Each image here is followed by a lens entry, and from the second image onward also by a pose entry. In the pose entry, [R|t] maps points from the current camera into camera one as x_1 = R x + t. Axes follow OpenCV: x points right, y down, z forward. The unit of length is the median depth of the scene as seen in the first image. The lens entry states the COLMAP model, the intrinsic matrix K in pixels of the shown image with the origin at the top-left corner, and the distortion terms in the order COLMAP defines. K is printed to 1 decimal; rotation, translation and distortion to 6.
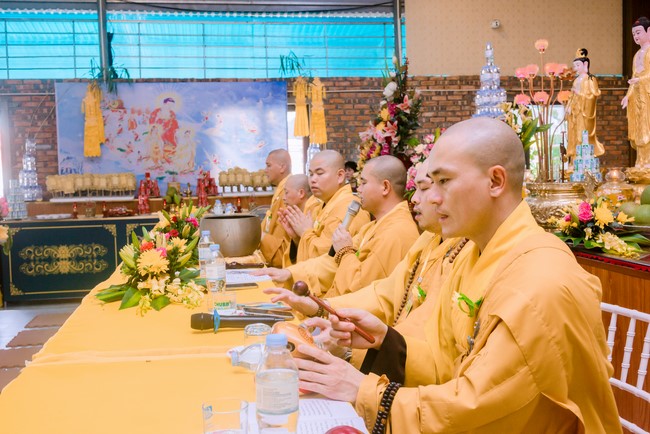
lens RADIAL K [[726.4, 0, 325.1], [0, 726.4, 216.9], [0, 0, 1]] dist [-0.011459, 0.000000]
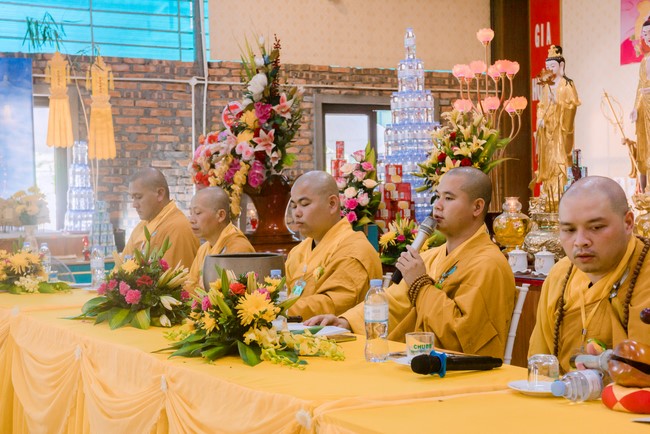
lens RADIAL K [[1207.7, 0, 325.4], [0, 1207.7, 217.5], [0, 0, 1]] dist [0.082800, 0.000000]
pose [[0.936158, 0.005300, 0.351541, -0.253577], [0.014453, 0.998461, -0.053542, 0.015091], [-0.351284, 0.055204, 0.934640, -0.094703]]
